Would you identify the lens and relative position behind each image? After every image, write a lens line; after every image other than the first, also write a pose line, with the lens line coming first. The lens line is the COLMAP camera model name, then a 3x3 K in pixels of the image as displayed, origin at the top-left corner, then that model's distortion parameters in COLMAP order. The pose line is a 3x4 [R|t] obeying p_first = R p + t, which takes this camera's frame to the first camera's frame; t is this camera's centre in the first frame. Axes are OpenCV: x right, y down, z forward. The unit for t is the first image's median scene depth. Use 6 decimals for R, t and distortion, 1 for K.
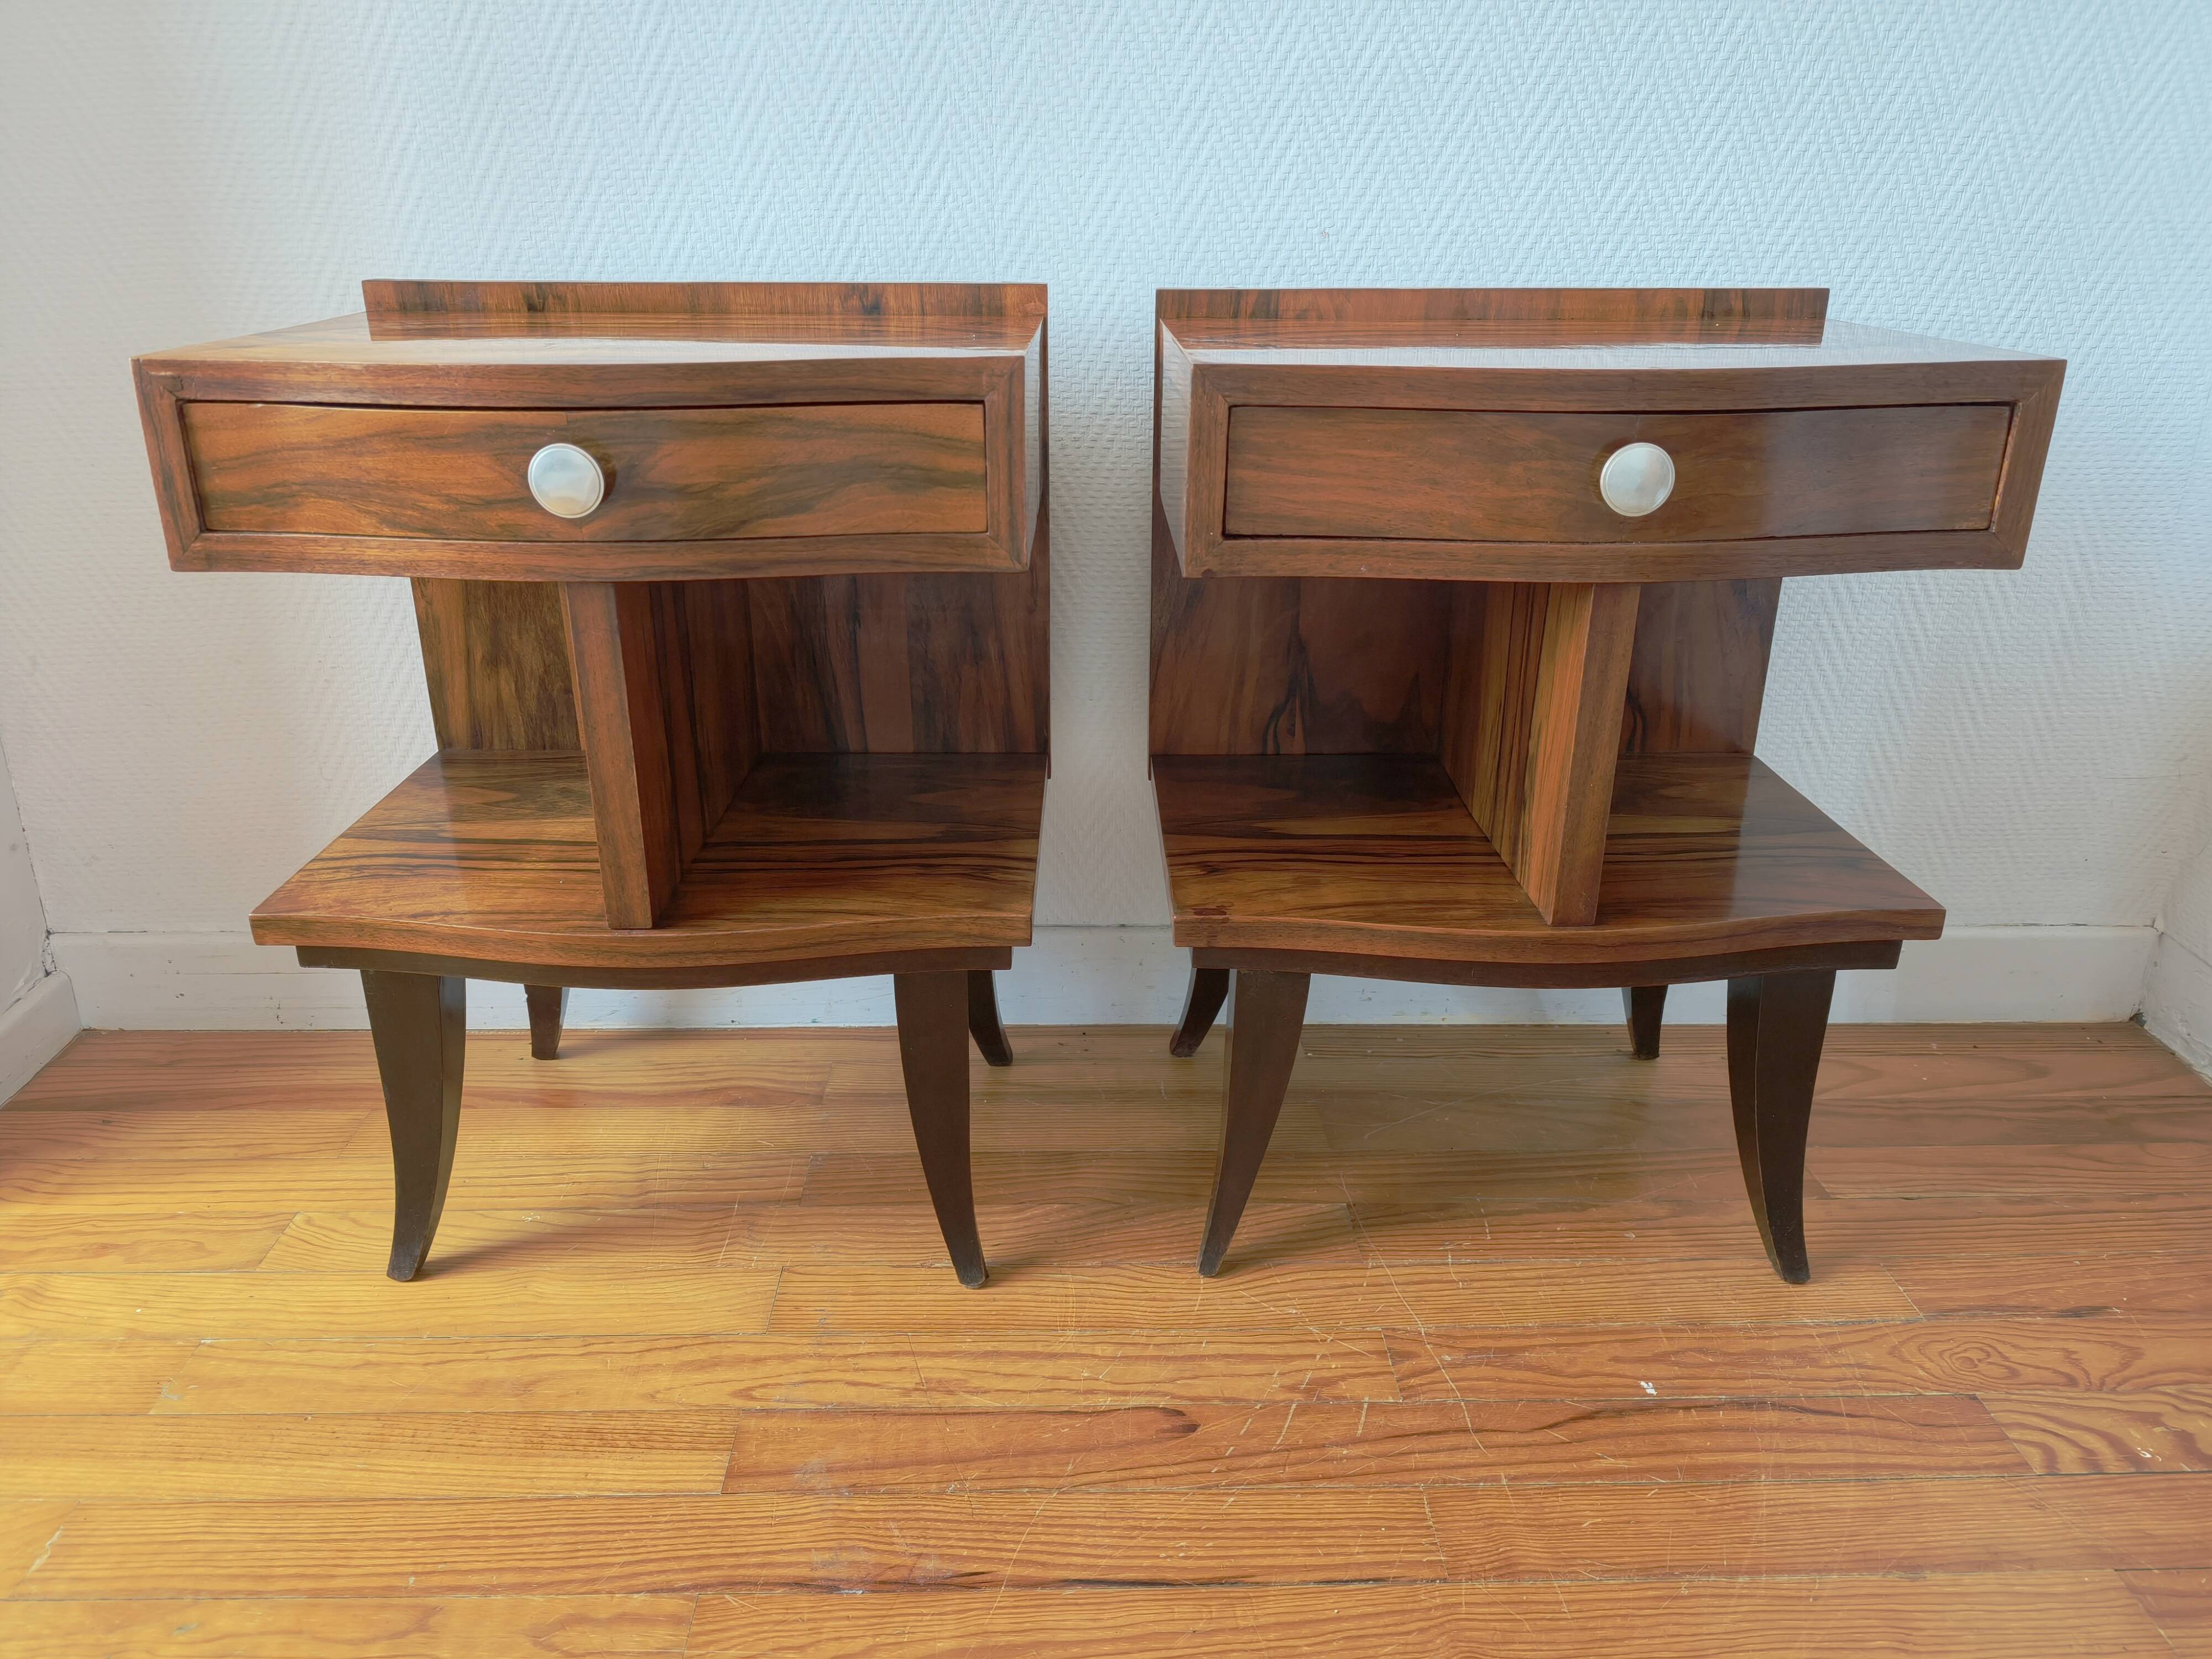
lens RADIAL K [[1546.4, 0, 1098.8], [0, 1546.4, 808.2], [0, 0, 1]] dist [0.001521, -0.018774]
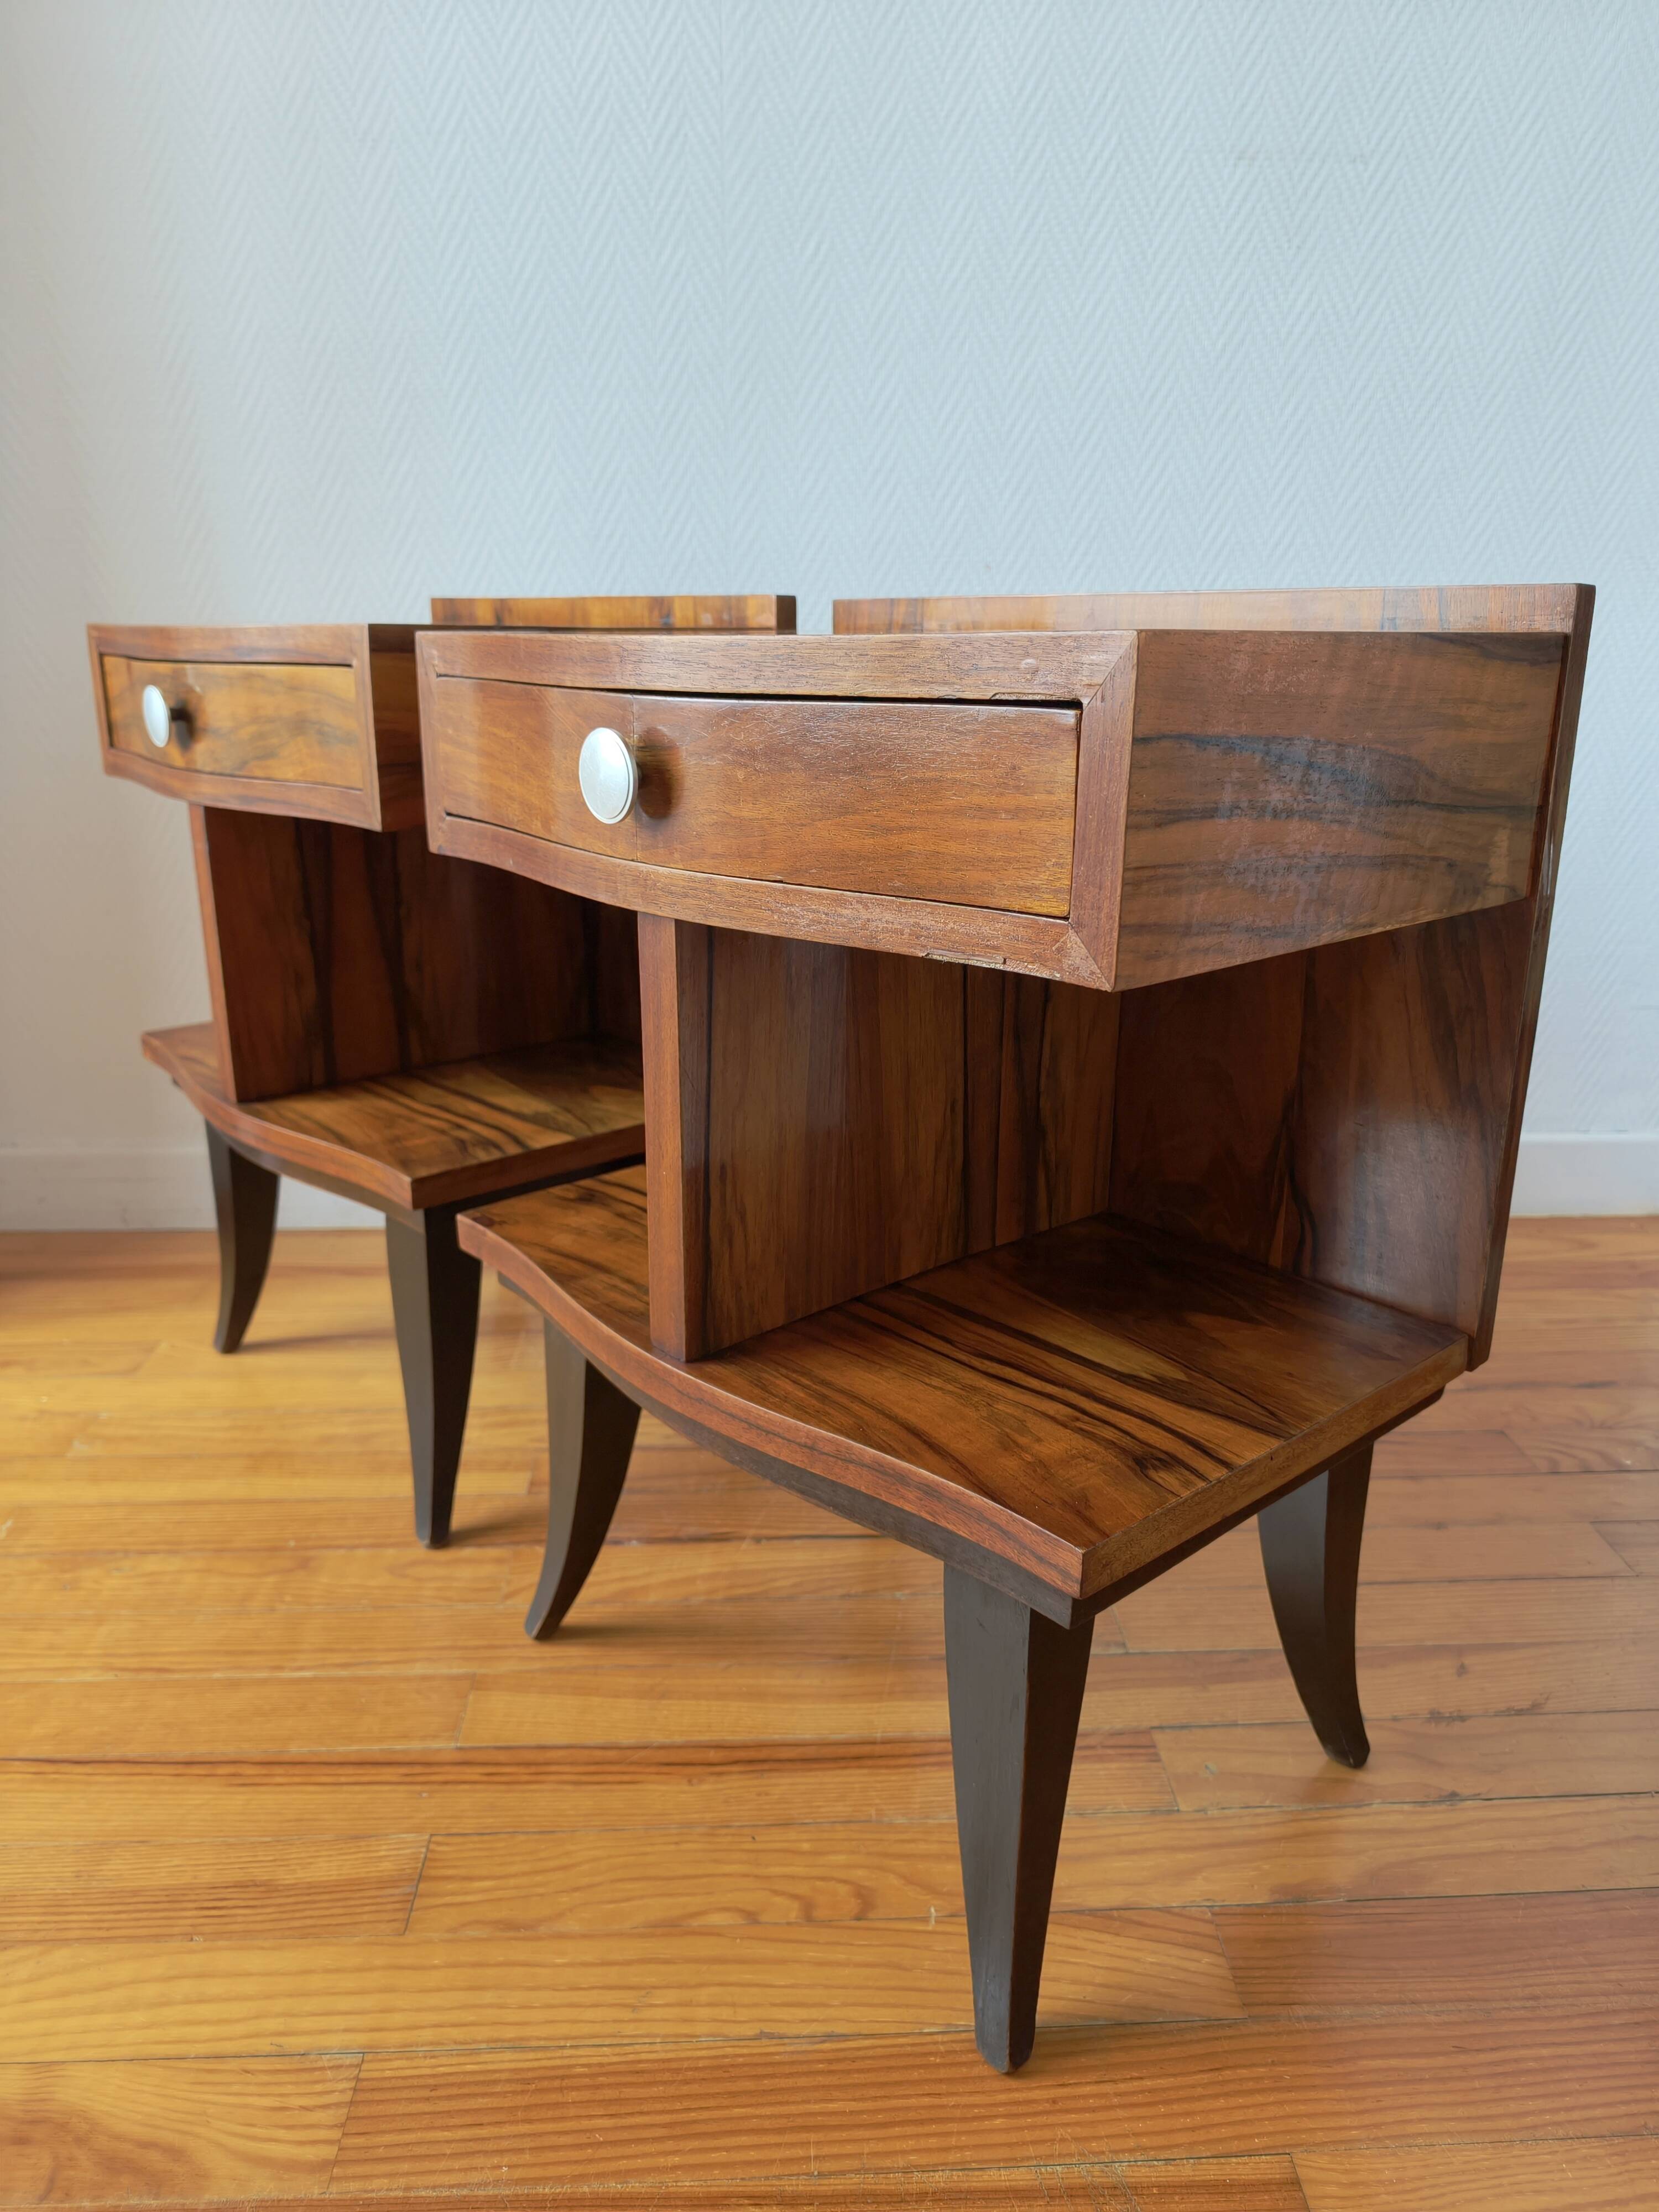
lens RADIAL K [[1546.4, 0, 845.0], [0, 1546.4, 1116.0], [0, 0, 1]] dist [0.001521, -0.018774]
pose [[0.999693, -0.007344, 0.023644, -0.005689], [0.008989, 0.997489, -0.070247, 0.177126], [-0.023069, 0.070438, 0.997249, -0.251606]]
